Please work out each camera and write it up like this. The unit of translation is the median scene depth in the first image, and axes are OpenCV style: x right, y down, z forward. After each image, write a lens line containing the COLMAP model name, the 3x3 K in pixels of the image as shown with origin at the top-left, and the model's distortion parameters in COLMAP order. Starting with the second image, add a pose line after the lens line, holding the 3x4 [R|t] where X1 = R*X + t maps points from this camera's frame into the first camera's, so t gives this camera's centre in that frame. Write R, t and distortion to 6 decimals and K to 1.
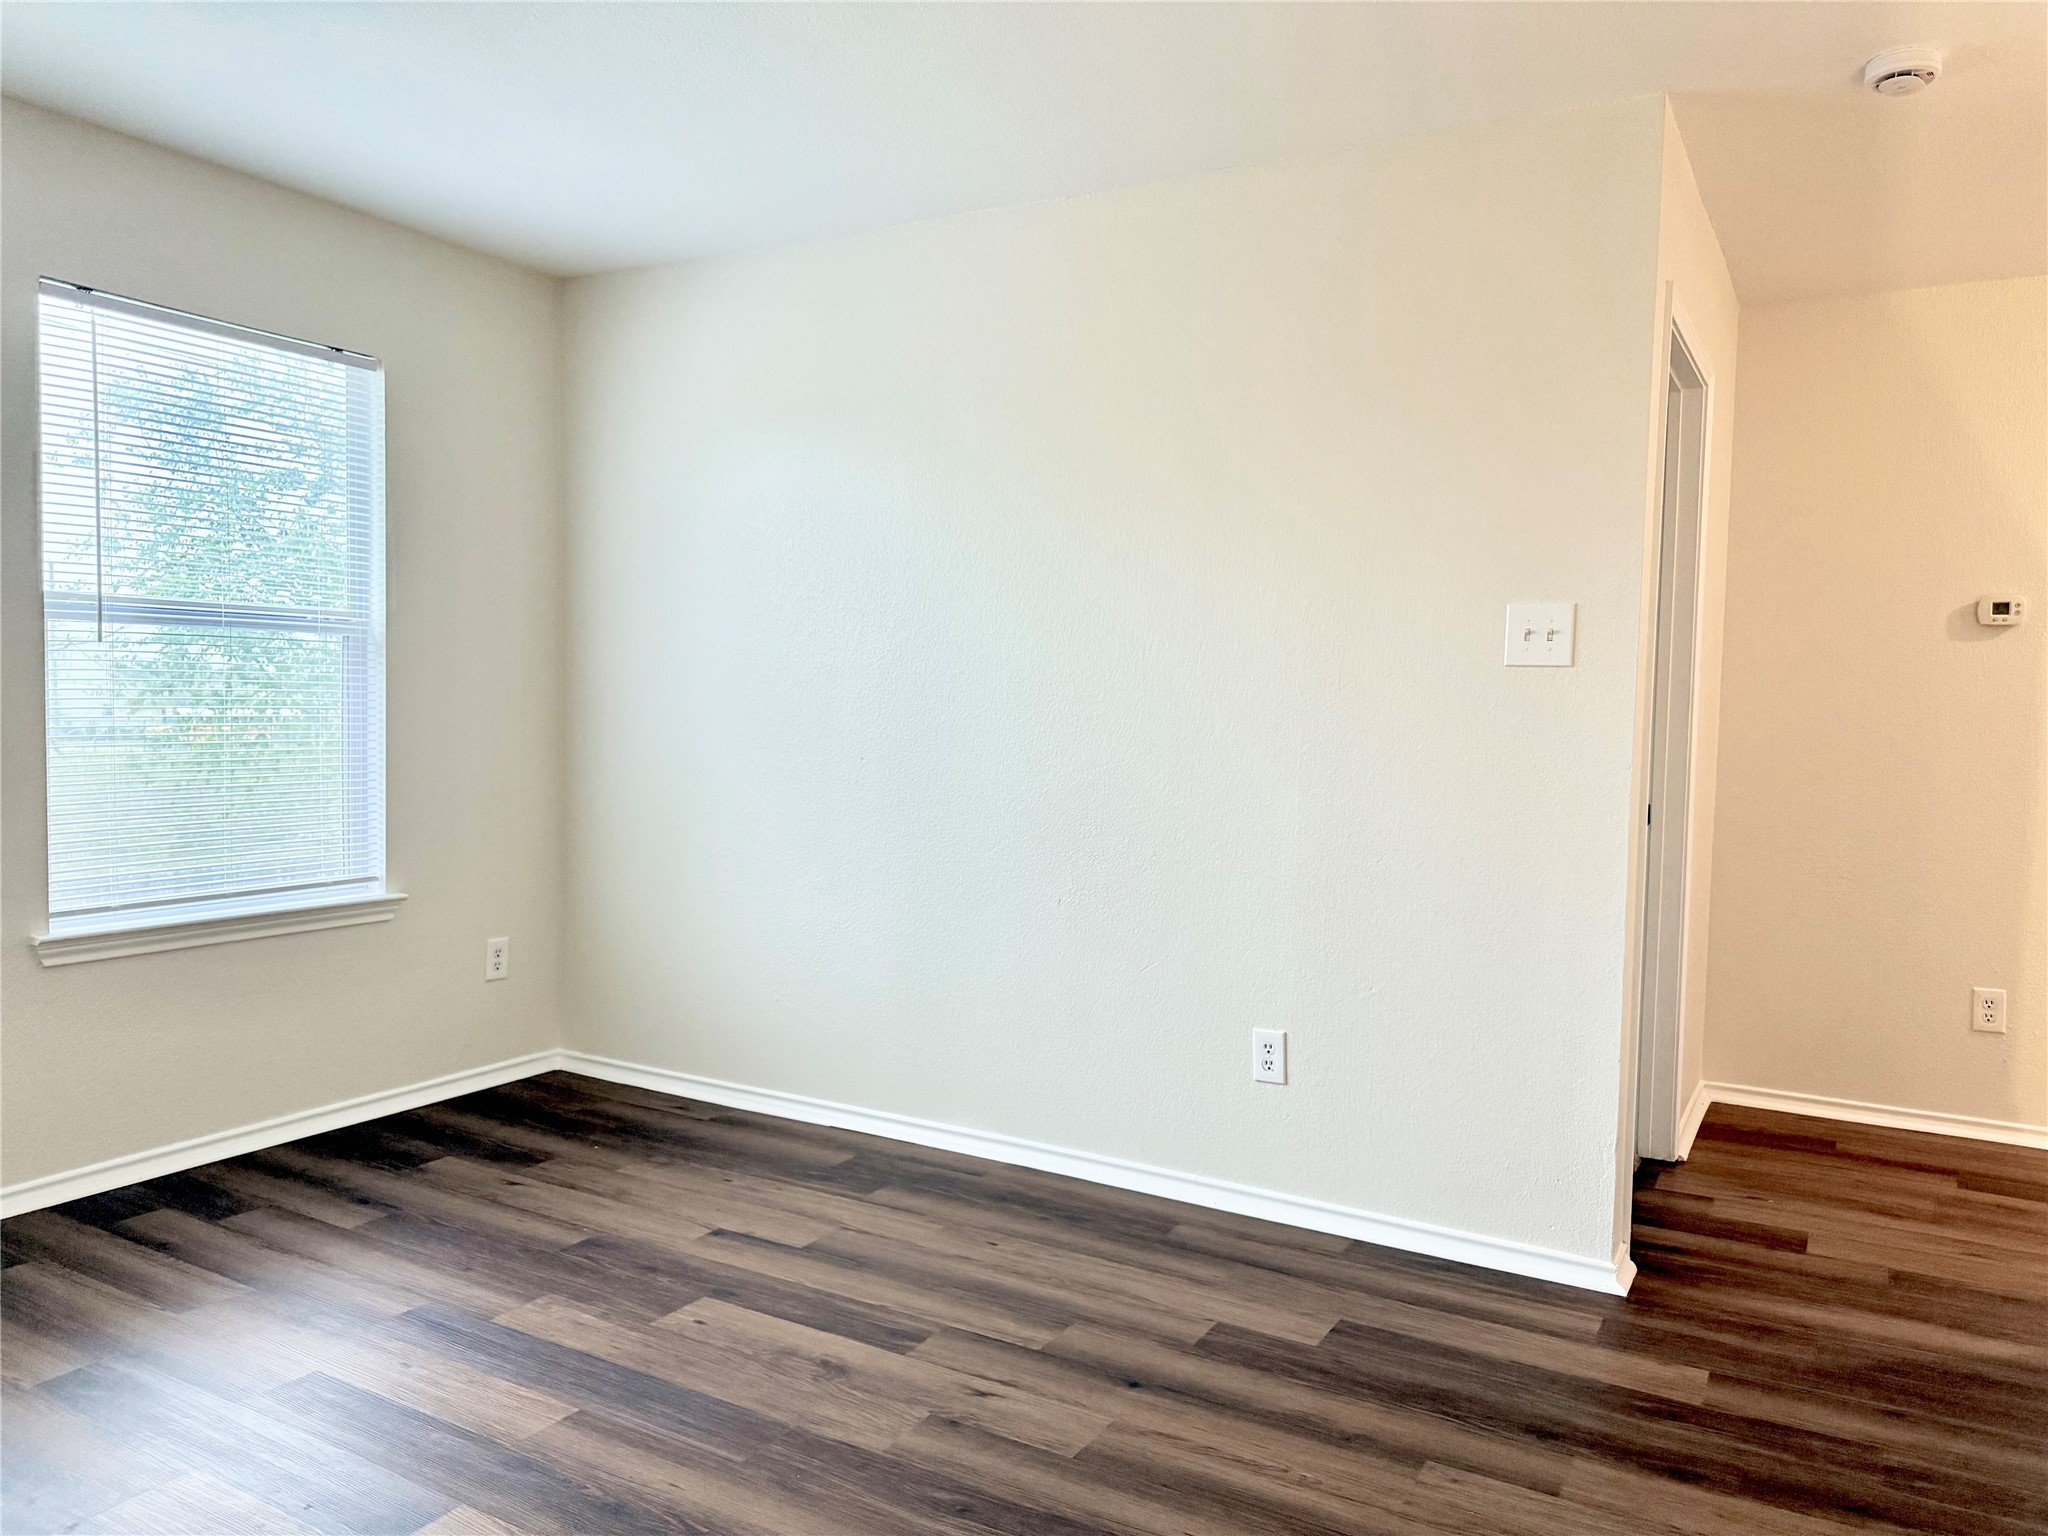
lens RADIAL K [[1433.9, 0, 1013.3], [0, 1433.9, 777.5], [0, 0, 1]] dist [-0.004464, -0.003895]
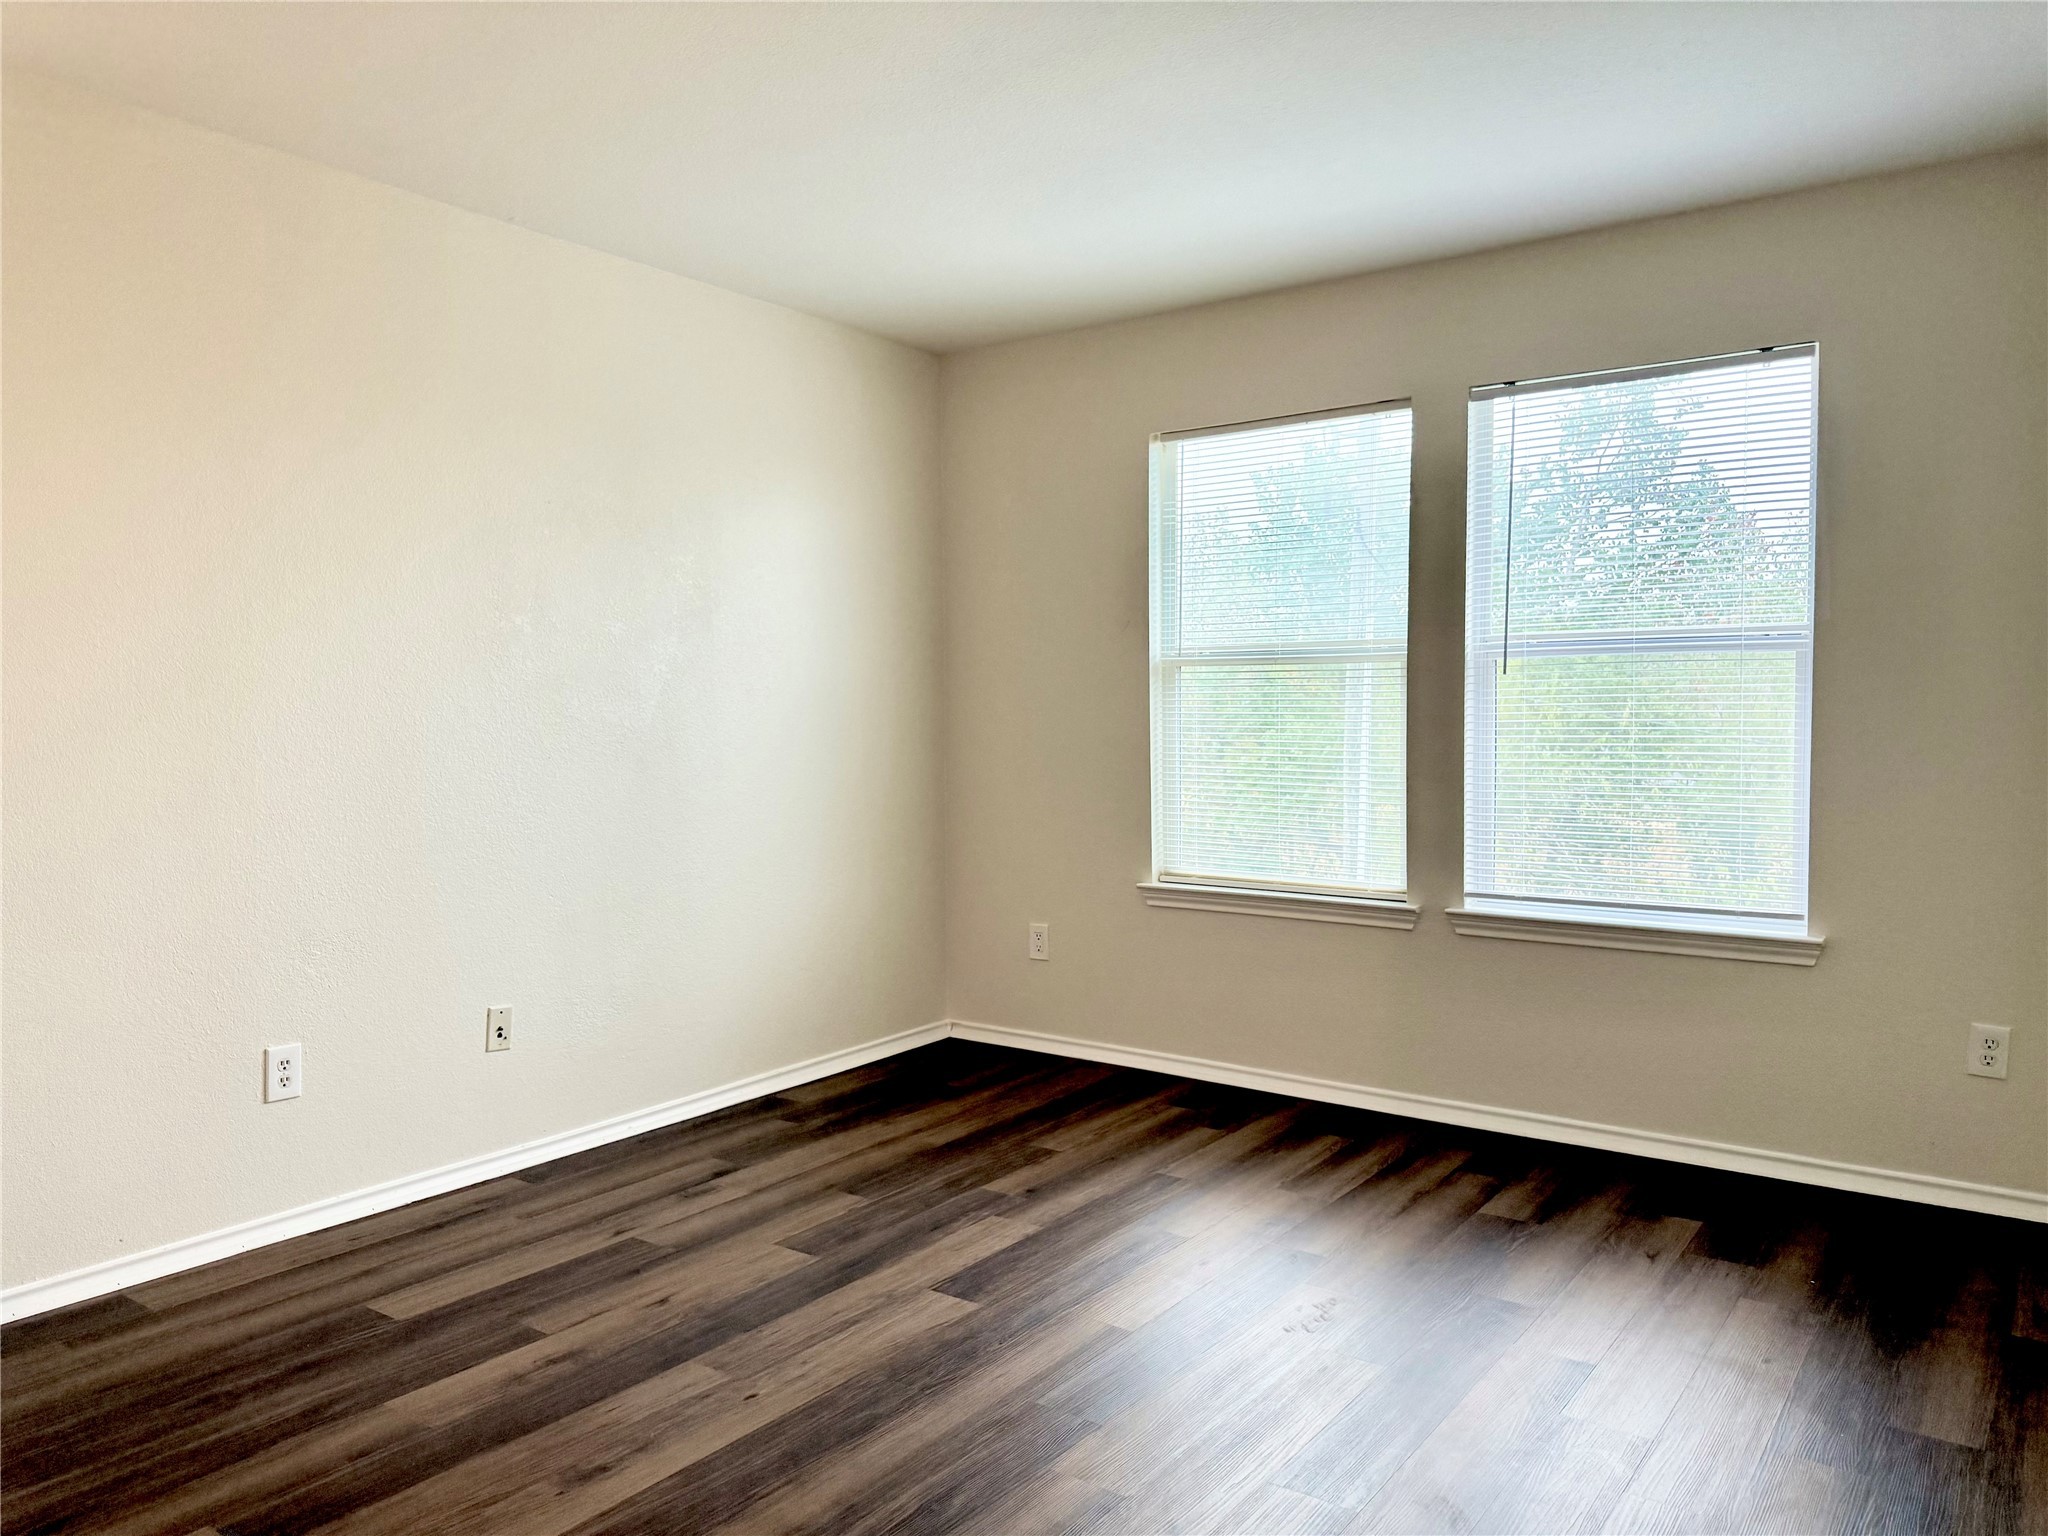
lens RADIAL K [[1433.9, 0, 1013.3], [0, 1433.9, 777.5], [0, 0, 1]] dist [-0.004464, -0.003895]
pose [[-0.101383, 0.030142, -0.994391, 0.561287], [-0.049355, 0.998158, 0.035288, -0.027992], [0.993622, 0.052656, -0.099708, 0.660596]]
